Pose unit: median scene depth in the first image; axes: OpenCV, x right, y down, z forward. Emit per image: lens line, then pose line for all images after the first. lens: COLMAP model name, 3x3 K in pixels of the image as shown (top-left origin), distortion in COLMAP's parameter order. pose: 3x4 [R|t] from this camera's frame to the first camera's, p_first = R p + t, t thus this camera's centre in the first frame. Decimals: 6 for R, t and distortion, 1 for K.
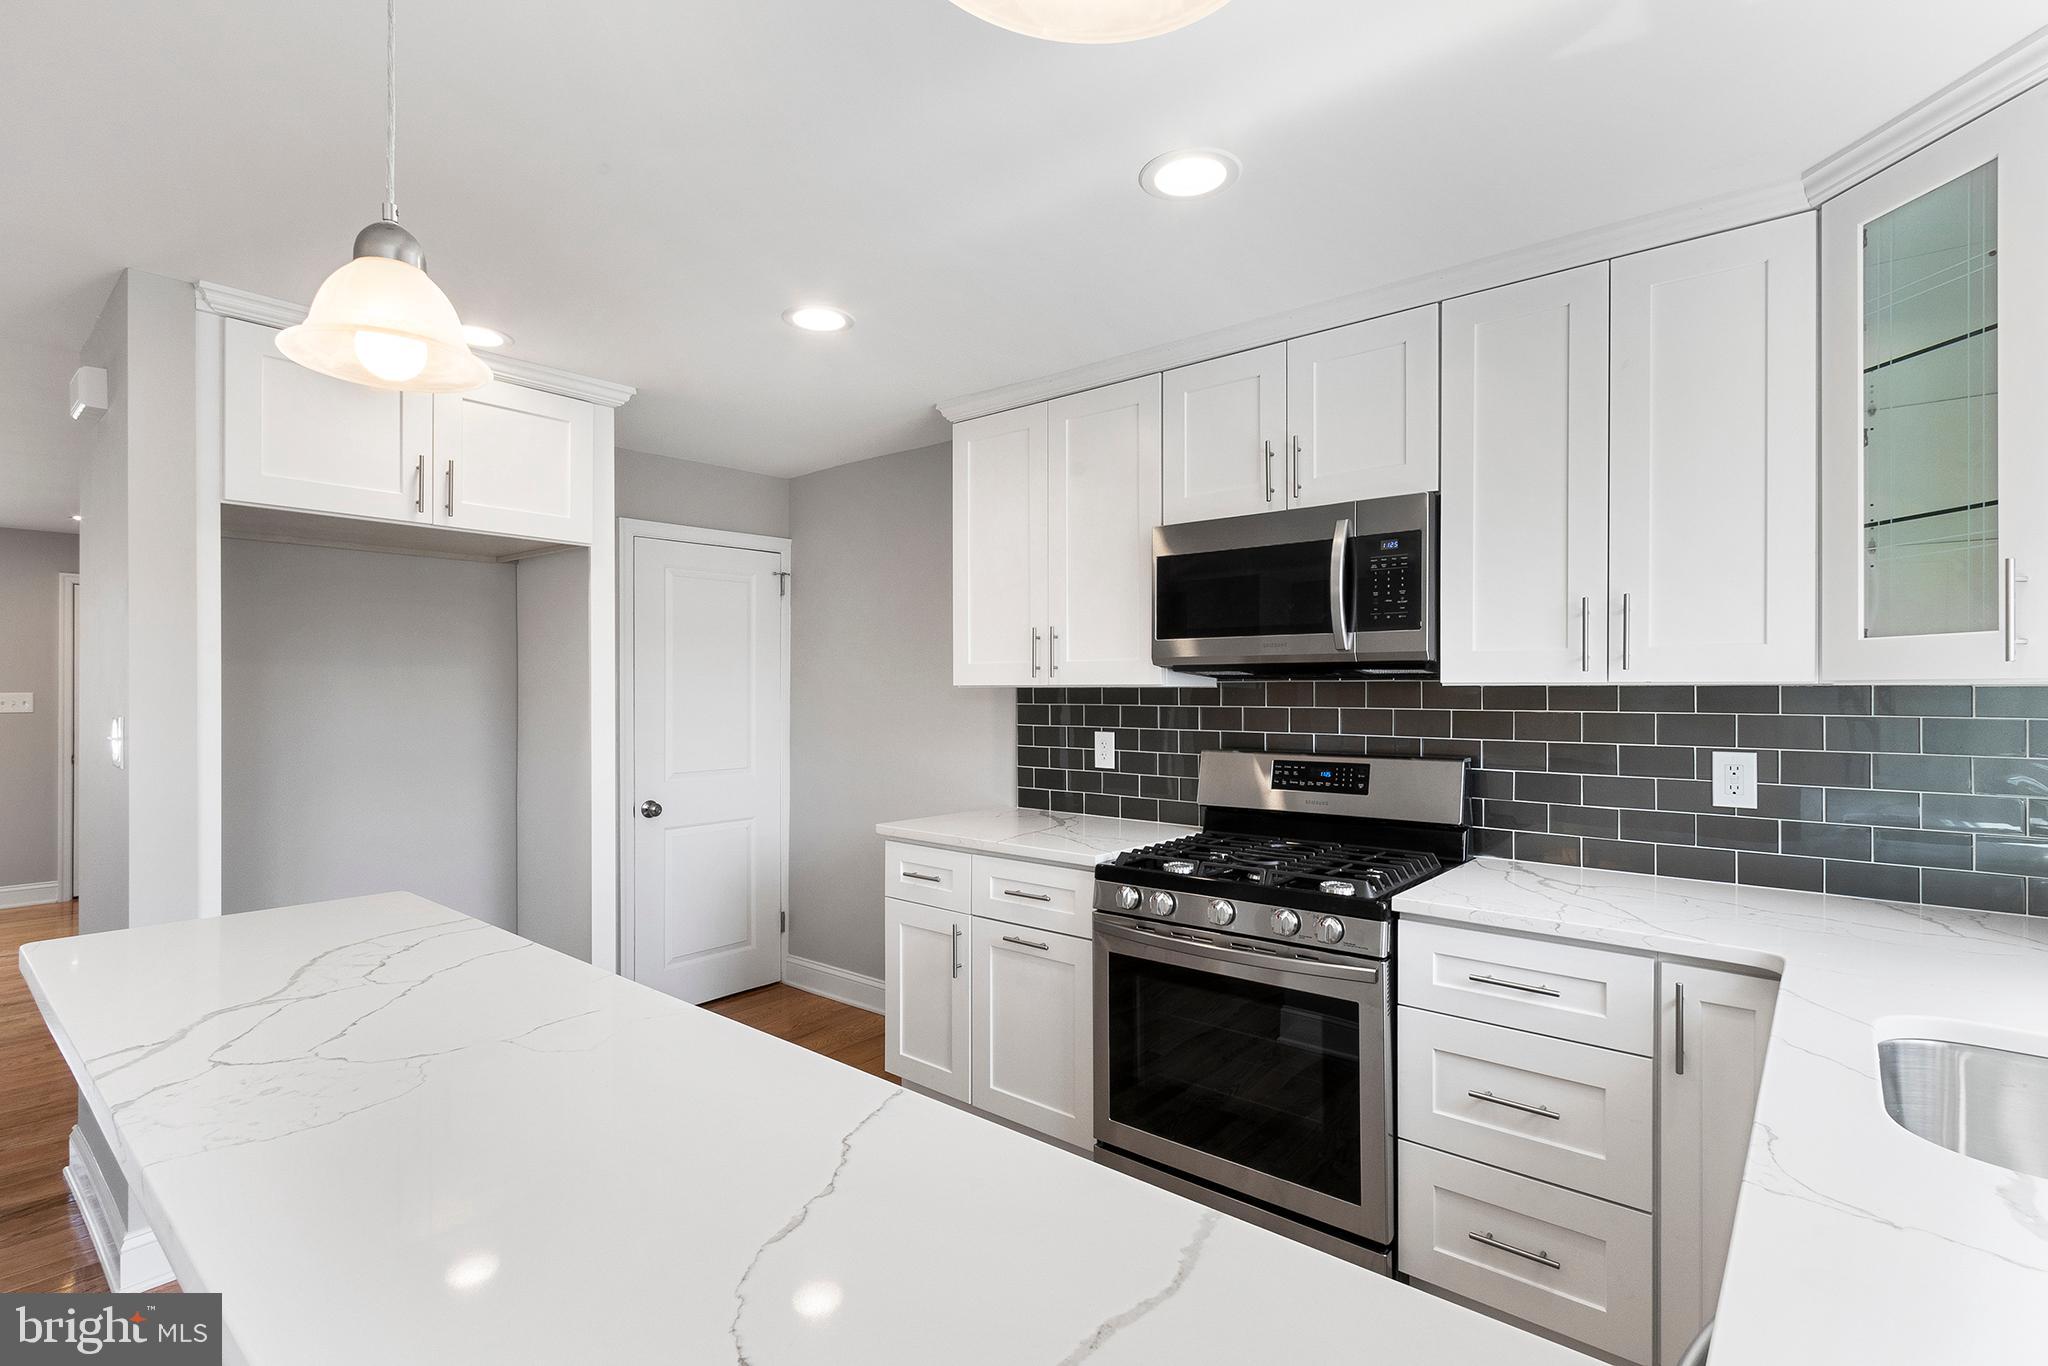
lens RADIAL K [[964.3, 0, 1089.5], [0, 964.3, 690.2], [0, 0, 1]] dist [0.000879, -0.000186]
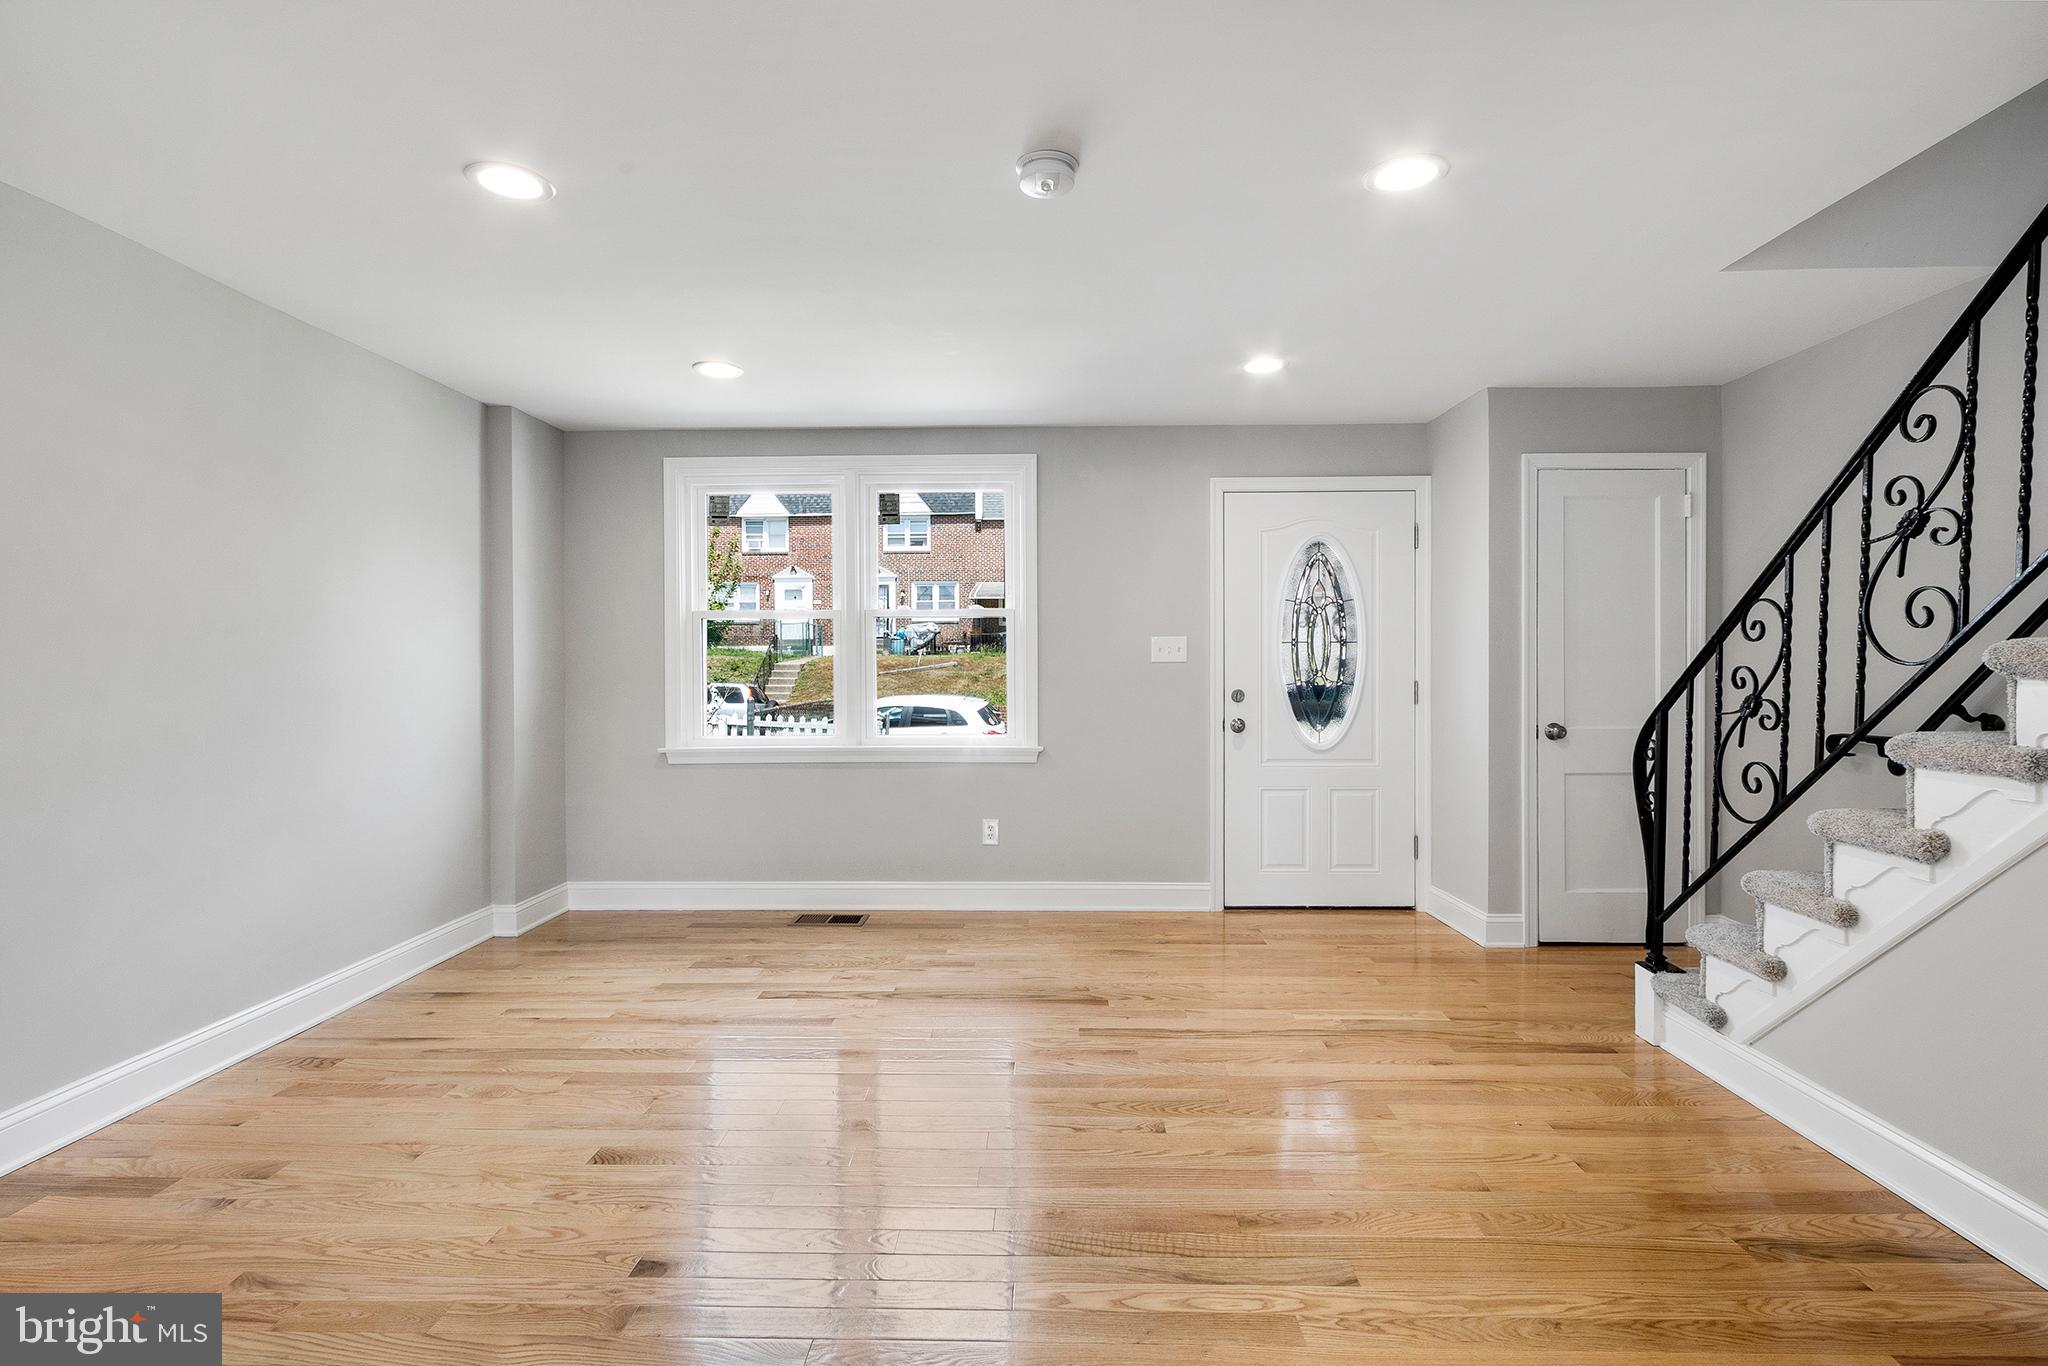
lens RADIAL K [[954.4, 0, 1030.8], [0, 954.4, 676.7], [0, 0, 1]] dist [0.000651, -0.000346]
pose [[0.614871, 0.003235, -0.788621, -1.259473], [0.004306, 0.999963, 0.007460, 0.062445], [0.788616, -0.007983, 0.614835, 0.958522]]
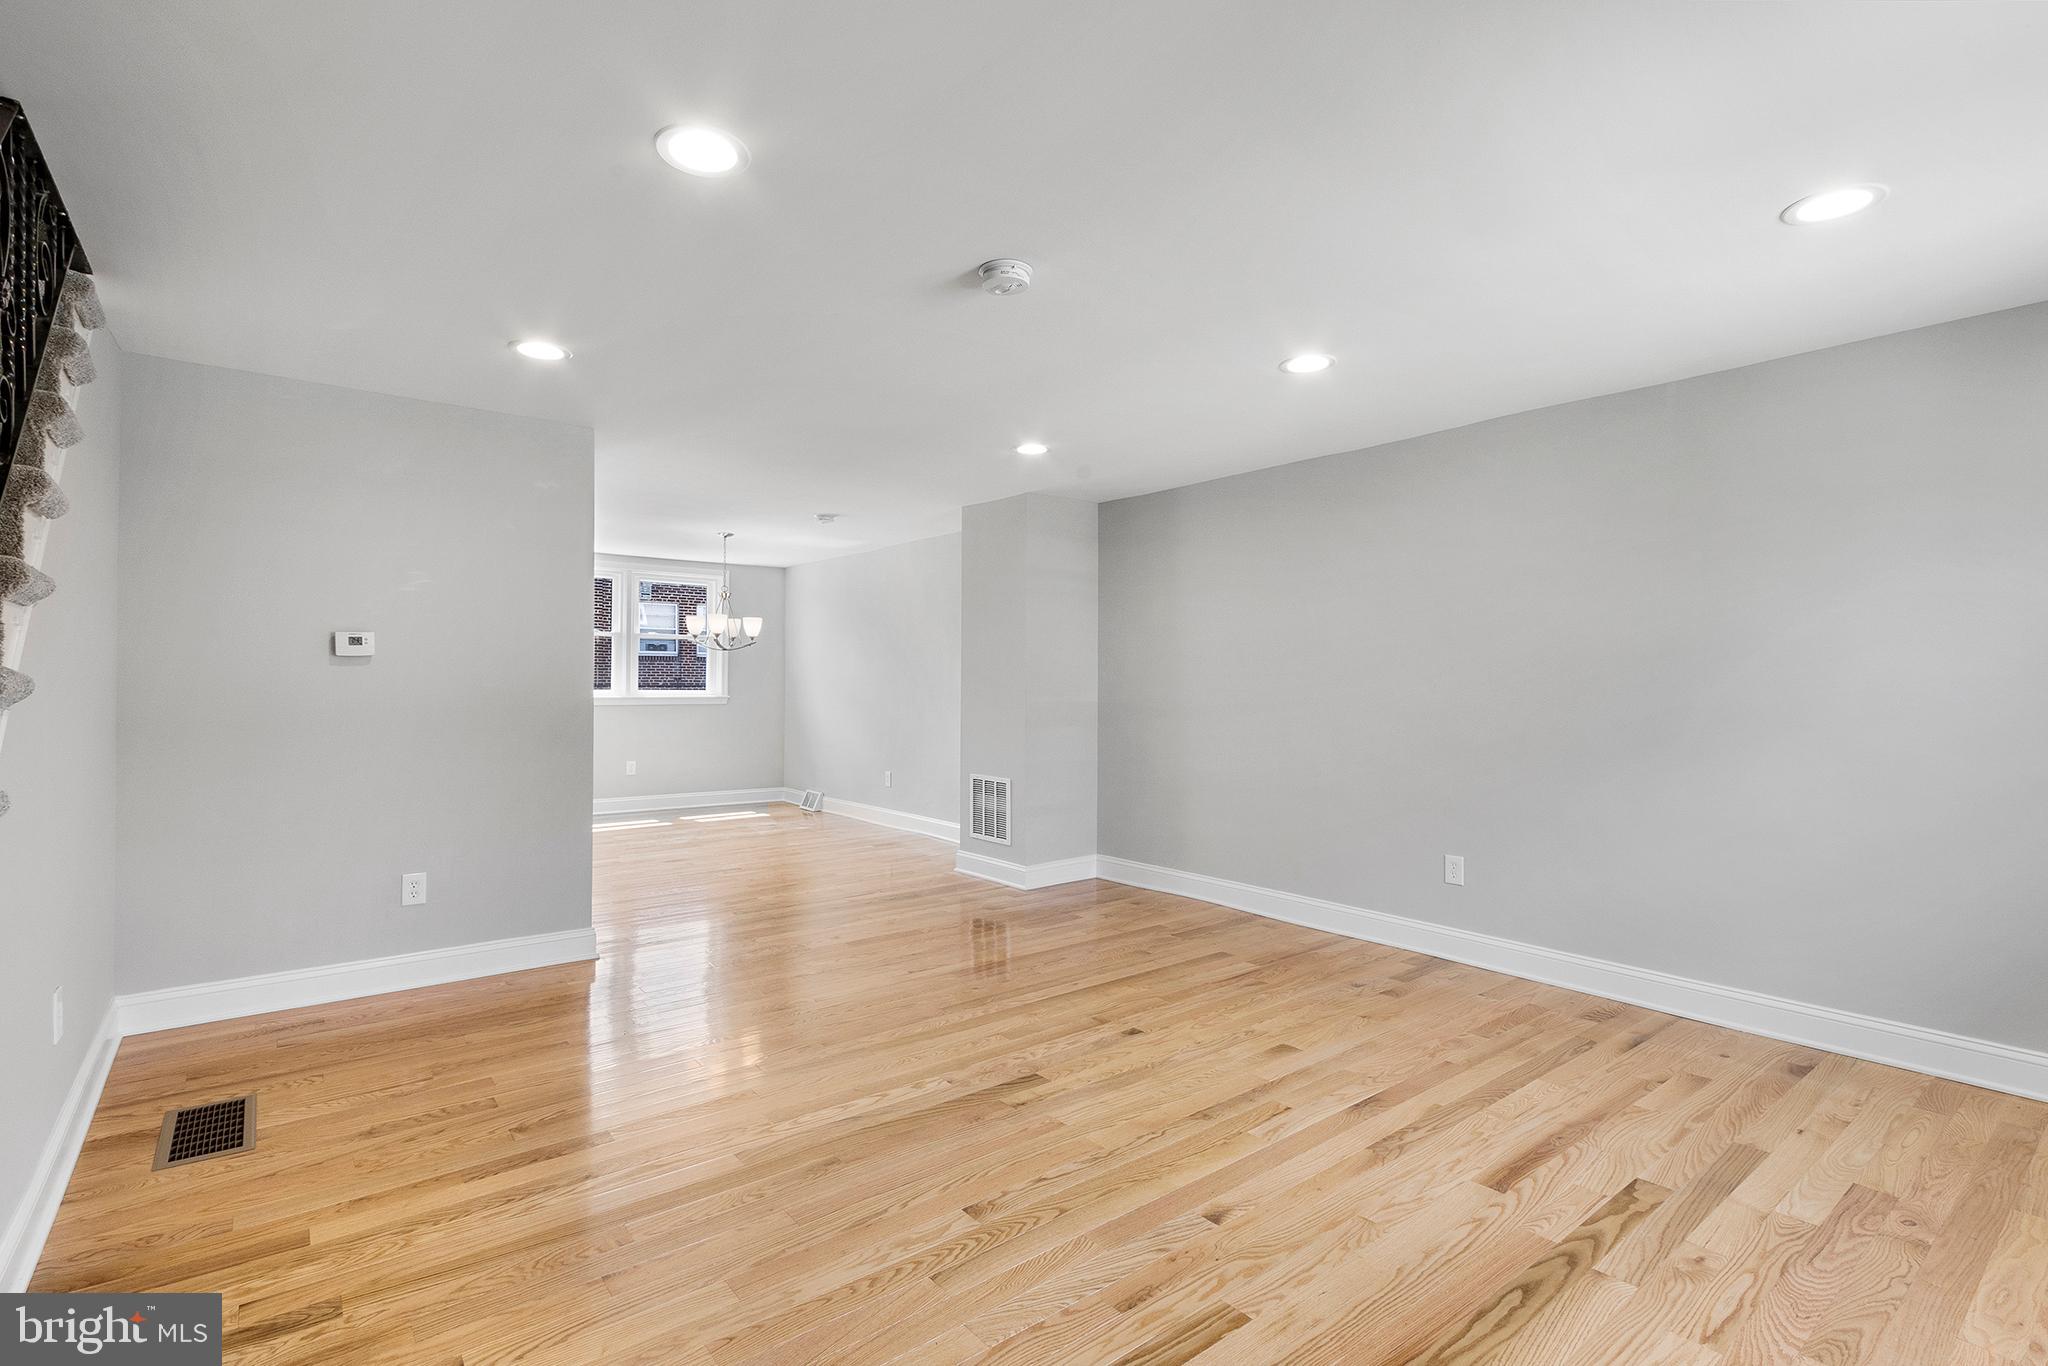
lens RADIAL K [[920.2, 0, 1041.2], [0, 920.2, 679.1], [0, 0, 1]] dist [0.000954, -0.000544]
pose [[-0.980558, -0.006015, 0.196138, -2.114827], [-0.006602, 0.999975, -0.002339, 0.052333], [-0.196119, -0.003589, -0.980573, 2.374993]]
